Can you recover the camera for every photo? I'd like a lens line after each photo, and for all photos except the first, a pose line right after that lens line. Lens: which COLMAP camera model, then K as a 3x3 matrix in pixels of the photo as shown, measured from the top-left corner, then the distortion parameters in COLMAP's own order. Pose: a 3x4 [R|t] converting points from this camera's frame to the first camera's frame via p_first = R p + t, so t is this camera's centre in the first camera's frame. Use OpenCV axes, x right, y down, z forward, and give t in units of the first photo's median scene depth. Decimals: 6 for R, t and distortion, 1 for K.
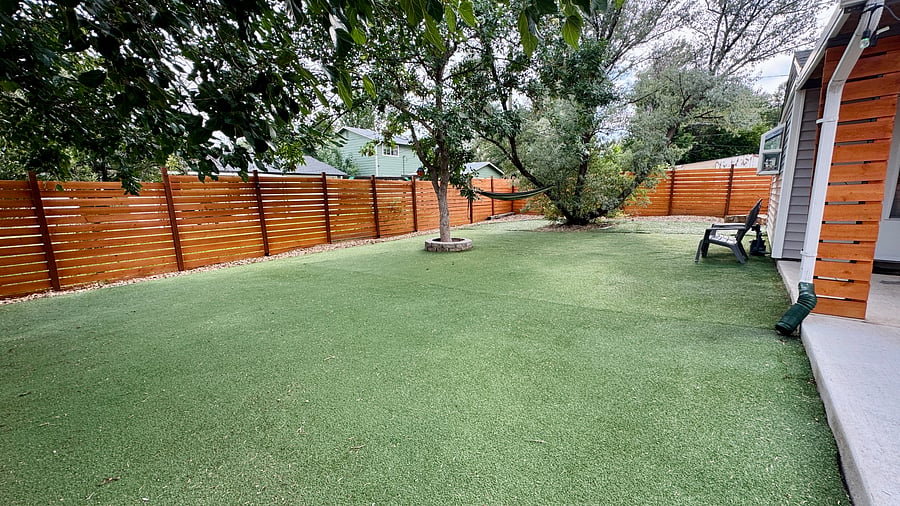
lens RADIAL K [[358.9, 0, 450.0], [0, 358.9, 253.0], [0, 0, 1]] dist [-0.001208, -0.000085]
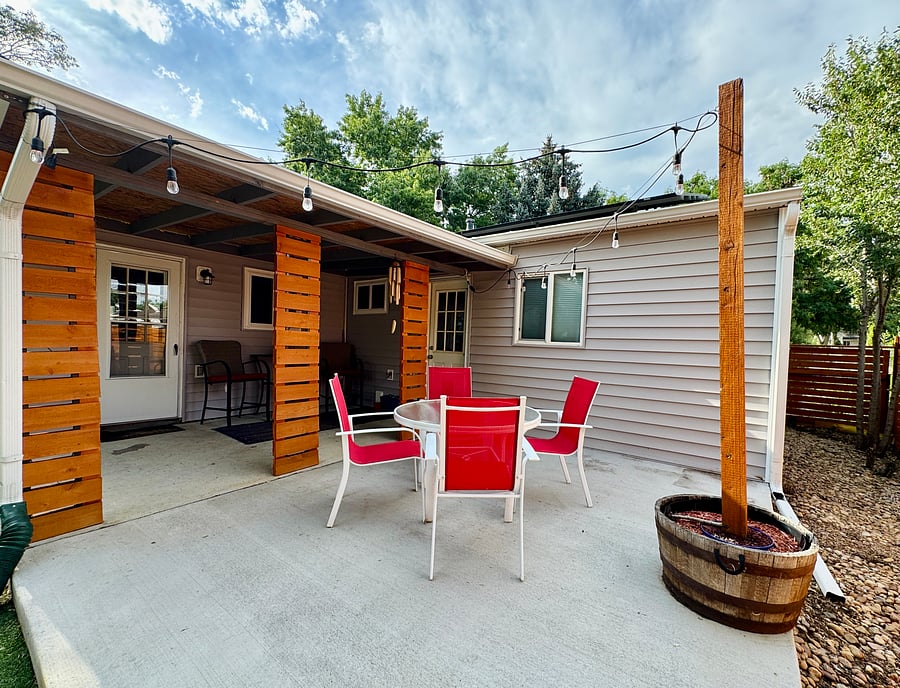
lens RADIAL K [[368.9, 0, 455.3], [0, 368.9, 352.6], [0, 0, 1]] dist [-0.000223, -0.000639]
pose [[-0.066469, -0.019748, 0.997593, 0.310124], [0.132995, 0.990708, 0.028473, -0.100894], [-0.988885, 0.134567, -0.063225, 0.239083]]
